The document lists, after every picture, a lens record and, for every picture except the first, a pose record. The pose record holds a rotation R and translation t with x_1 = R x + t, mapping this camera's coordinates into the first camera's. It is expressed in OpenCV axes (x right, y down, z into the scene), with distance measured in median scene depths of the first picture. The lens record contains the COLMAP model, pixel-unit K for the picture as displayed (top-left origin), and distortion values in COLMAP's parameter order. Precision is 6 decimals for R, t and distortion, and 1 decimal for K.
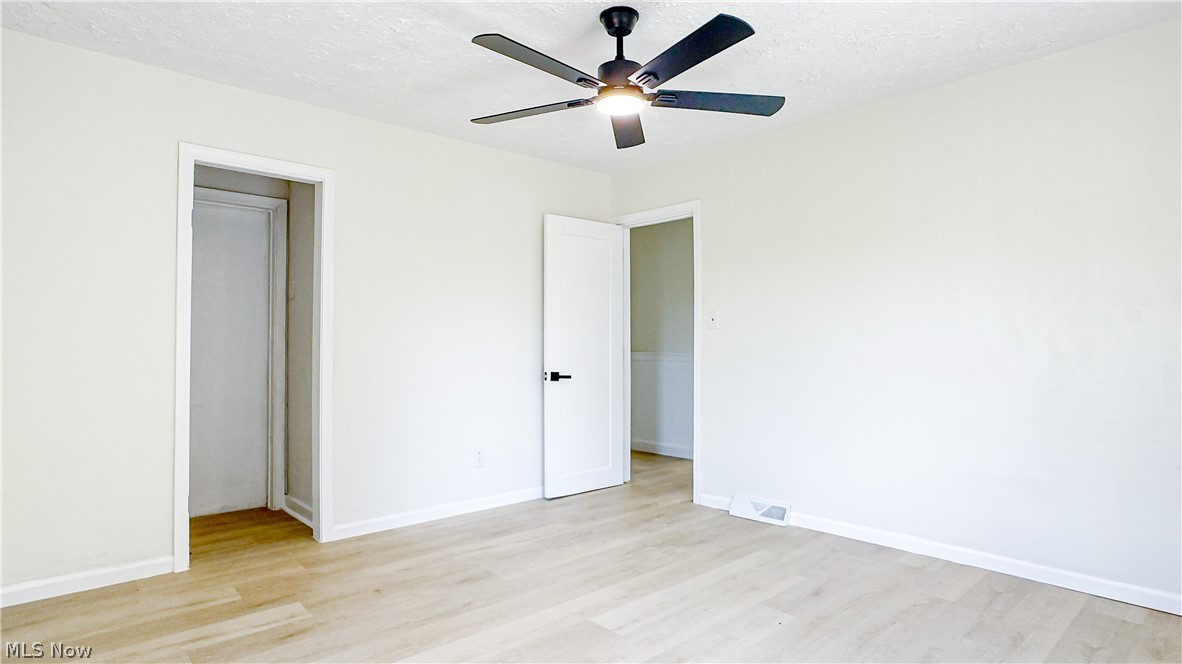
lens RADIAL K [[621.1, 0, 591.0], [0, 621.1, 332.0], [0, 0, 1]] dist [0.001636, 0.000749]
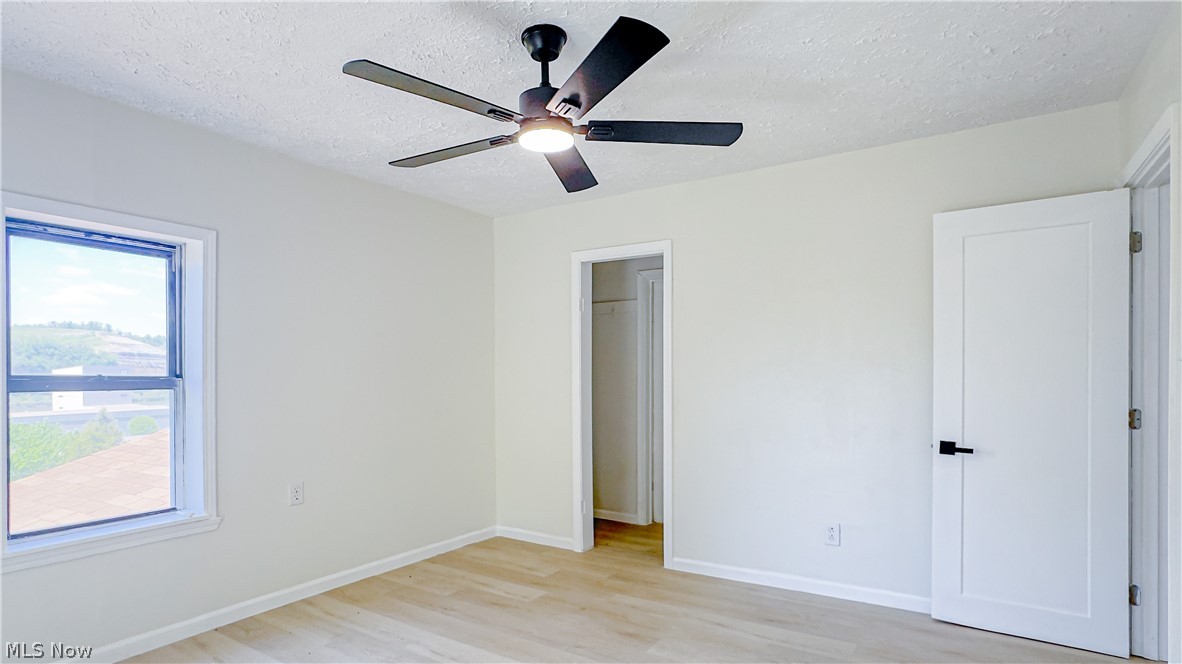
lens RADIAL K [[623.2, 0, 620.8], [0, 623.2, 379.4], [0, 0, 1]] dist [-0.086137, 0.098563]
pose [[0.292312, 0.004590, -0.956312, 0.805381], [0.013522, 0.999869, 0.008932, -0.025833], [0.956227, -0.015543, 0.292212, 0.752743]]
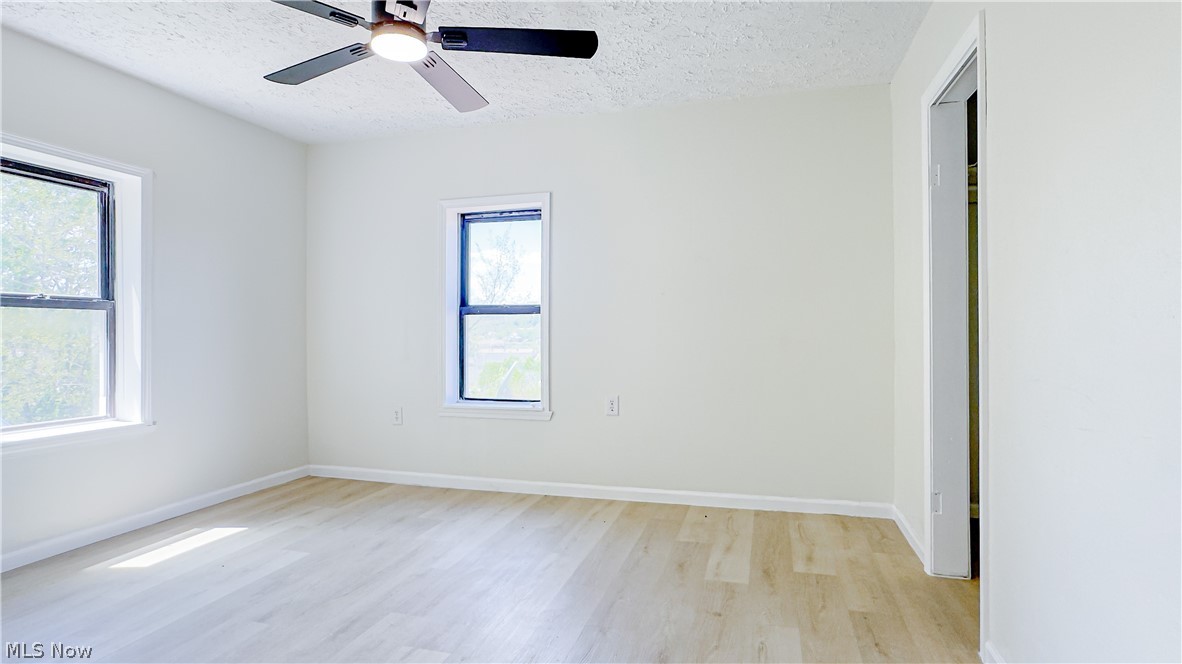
lens RADIAL K [[639.8, 0, 591.0], [0, 639.8, 332.0], [0, 0, 1]] dist [-0.008290, -0.000942]
pose [[-0.851926, 0.014918, -0.523450, 0.257050], [0.013891, 0.999886, 0.005889, 0.026411], [0.523478, -0.002255, -0.852036, 1.689010]]
